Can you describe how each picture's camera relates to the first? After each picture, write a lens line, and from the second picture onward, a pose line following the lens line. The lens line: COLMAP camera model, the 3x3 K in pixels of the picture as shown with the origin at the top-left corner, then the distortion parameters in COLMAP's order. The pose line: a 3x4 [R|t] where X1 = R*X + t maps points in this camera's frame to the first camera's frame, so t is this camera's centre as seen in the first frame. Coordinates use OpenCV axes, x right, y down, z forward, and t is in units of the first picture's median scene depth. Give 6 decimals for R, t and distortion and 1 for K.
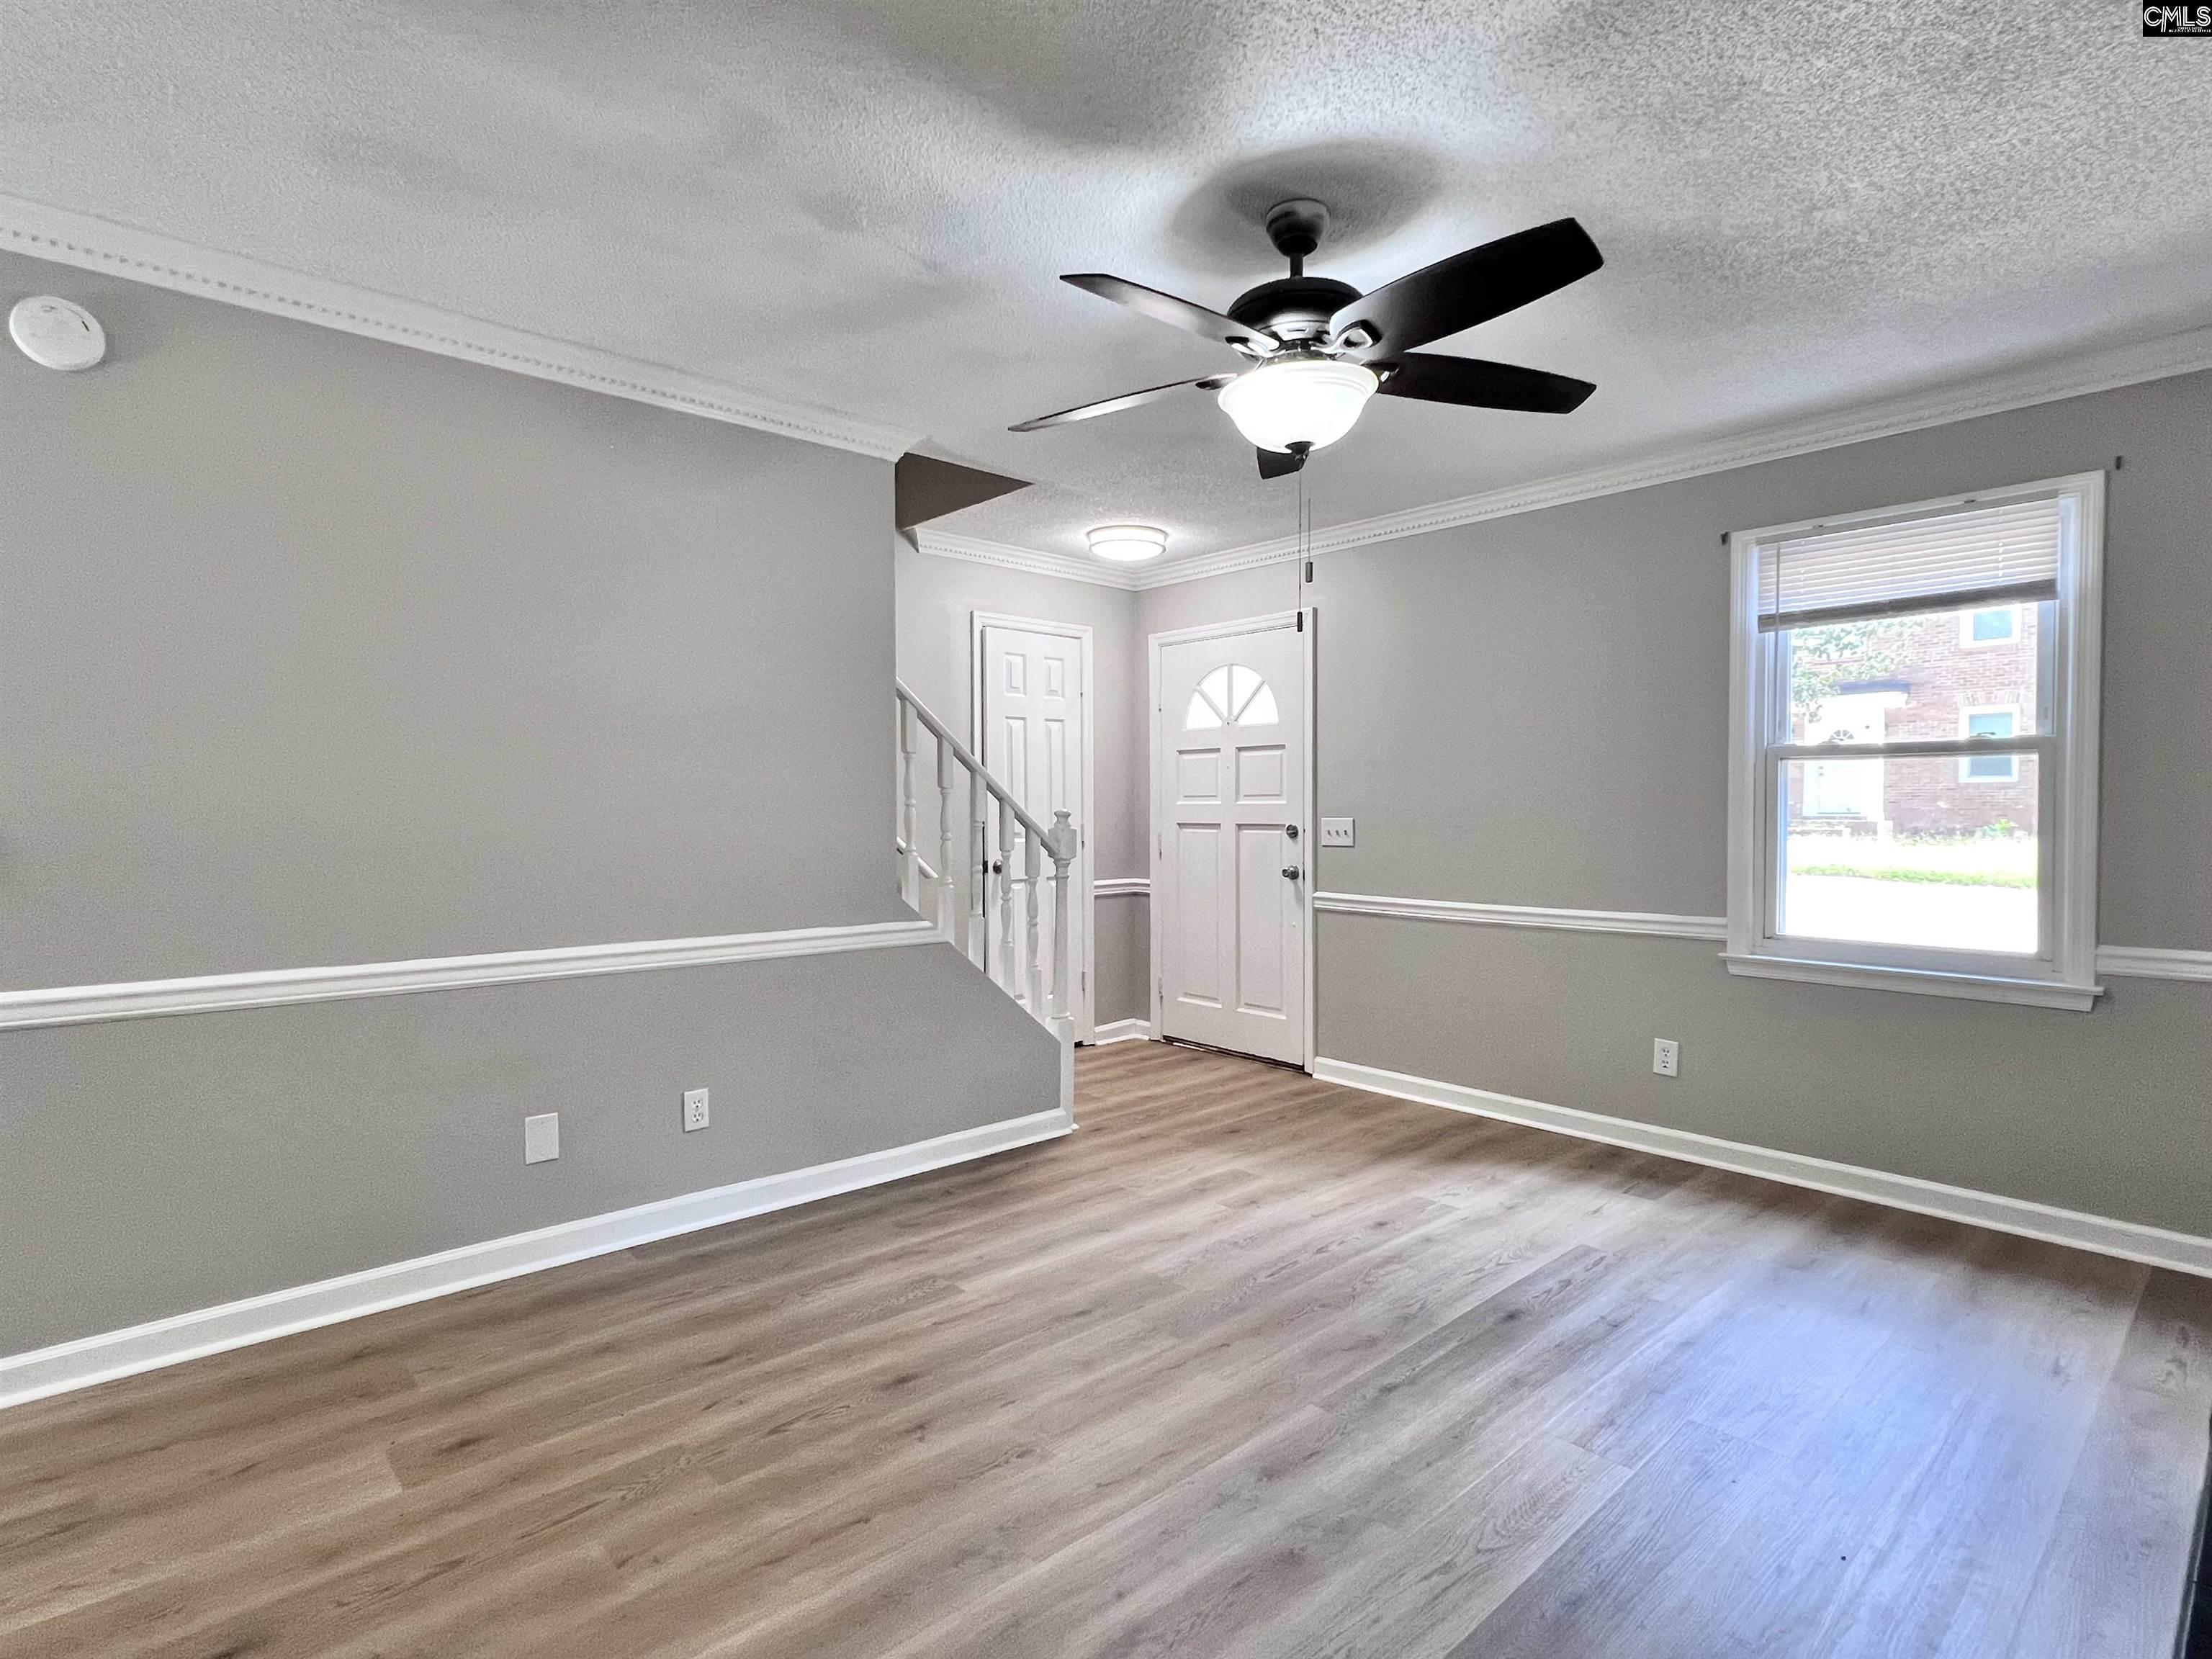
lens RADIAL K [[1111.9, 0, 1107.6], [0, 1111.9, 825.6], [0, 0, 1]] dist [-0.000778, 0.001932]
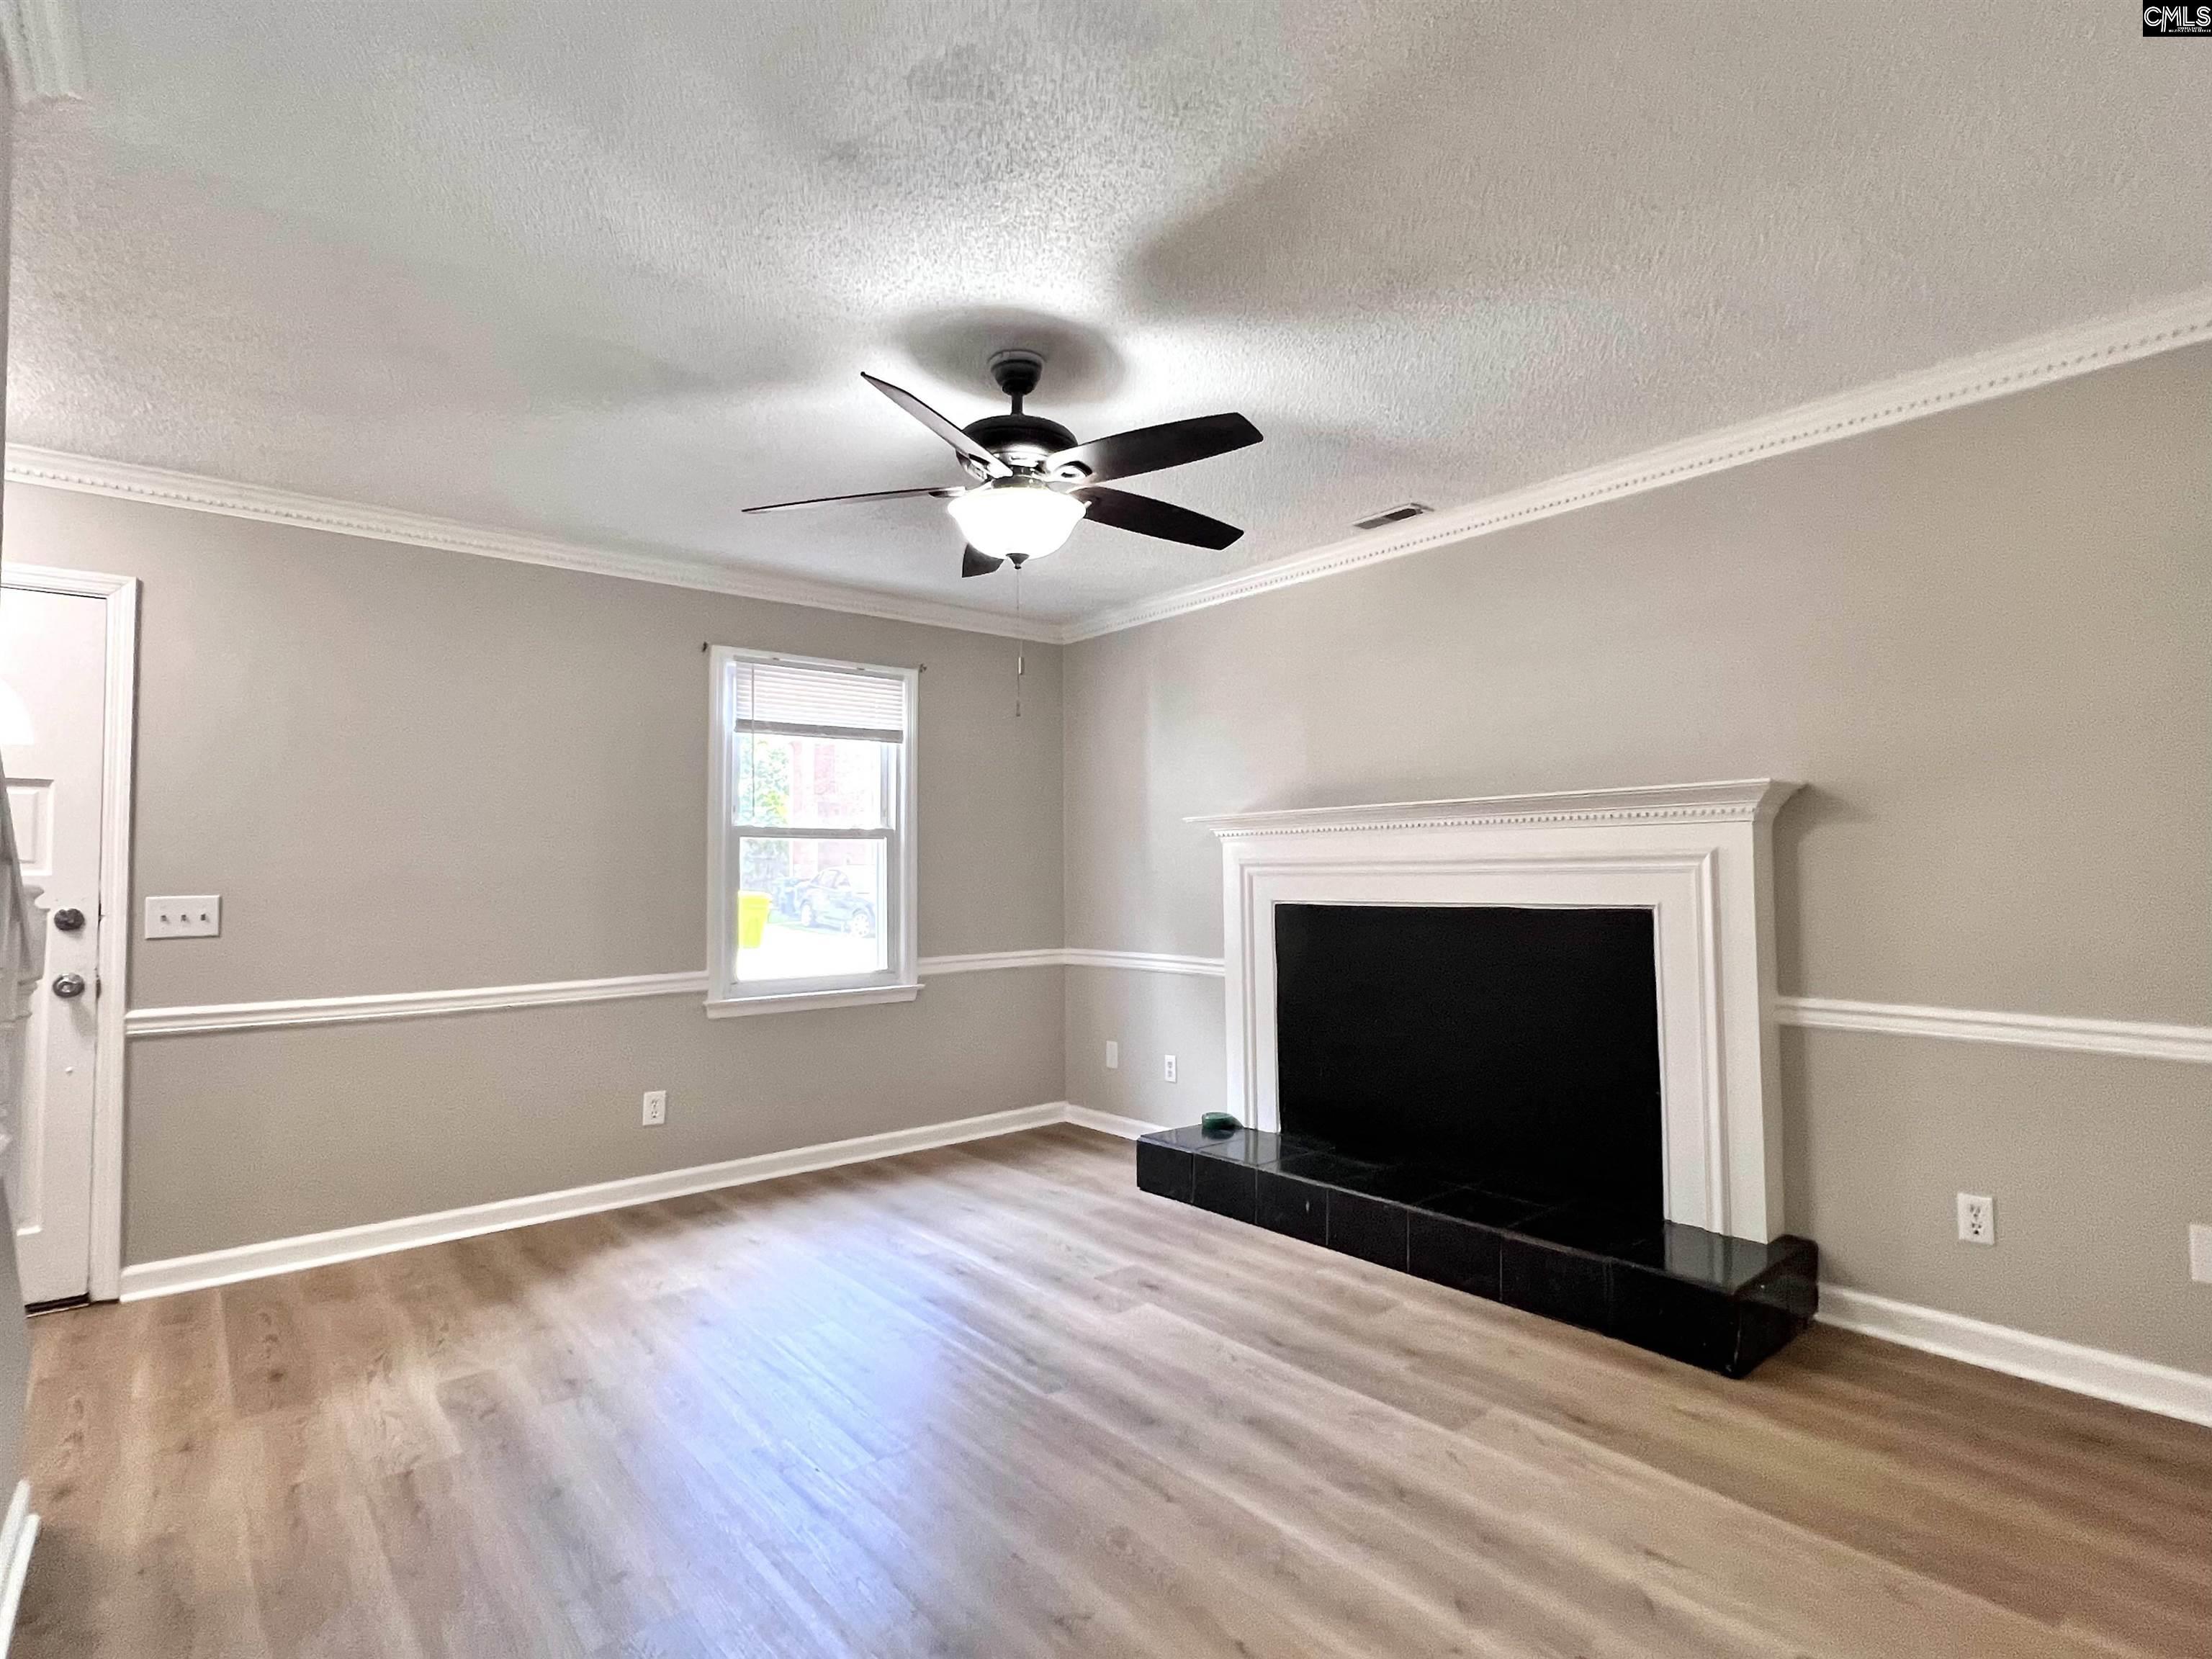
lens RADIAL K [[1111.9, 0, 1102.8], [0, 1111.9, 822.3], [0, 0, 1]] dist [-0.000778, 0.001932]
pose [[0.044137, 0.044949, 0.998014, -0.633531], [0.026284, 0.998589, -0.046137, -0.008172], [-0.998680, 0.028268, 0.042893, 0.567613]]
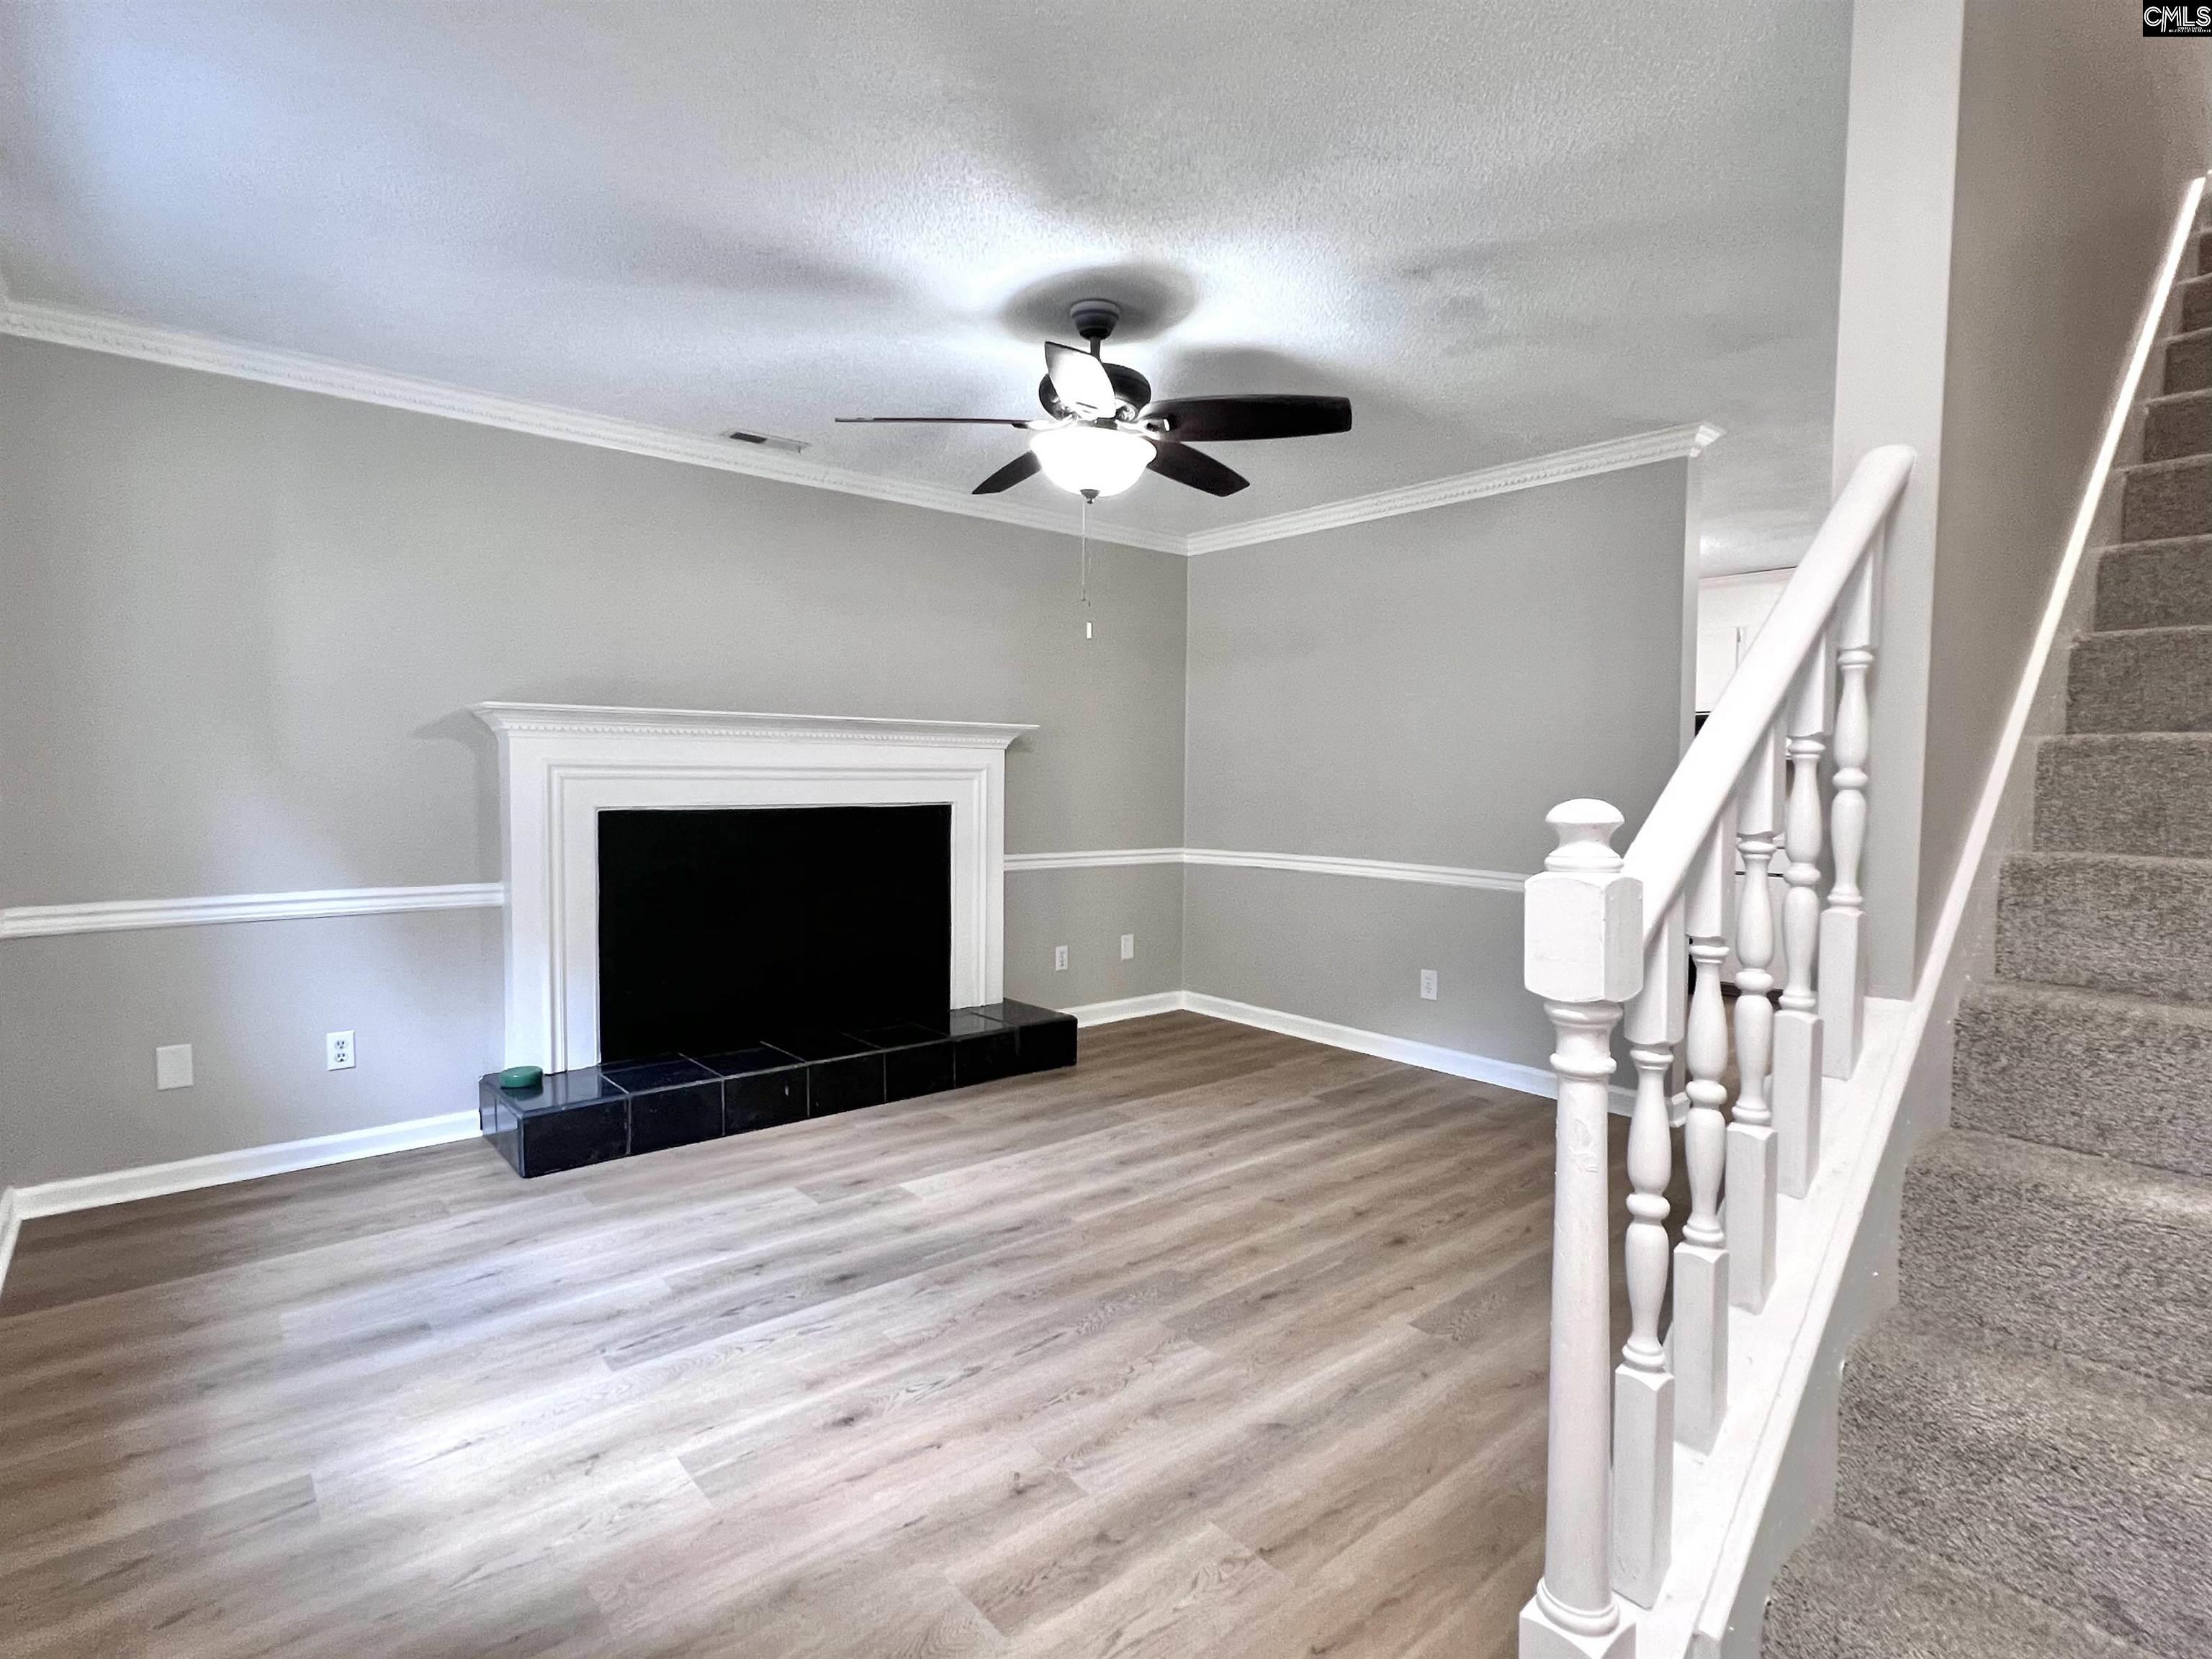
lens RADIAL K [[1111.9, 0, 1098.2], [0, 1111.9, 819.3], [0, 0, 1]] dist [-0.000778, 0.001932]
pose [[-0.999147, -0.010554, 0.039931, 0.071481], [-0.008215, 0.998266, 0.058294, -0.028905], [-0.040477, 0.057917, -0.997500, 1.495809]]
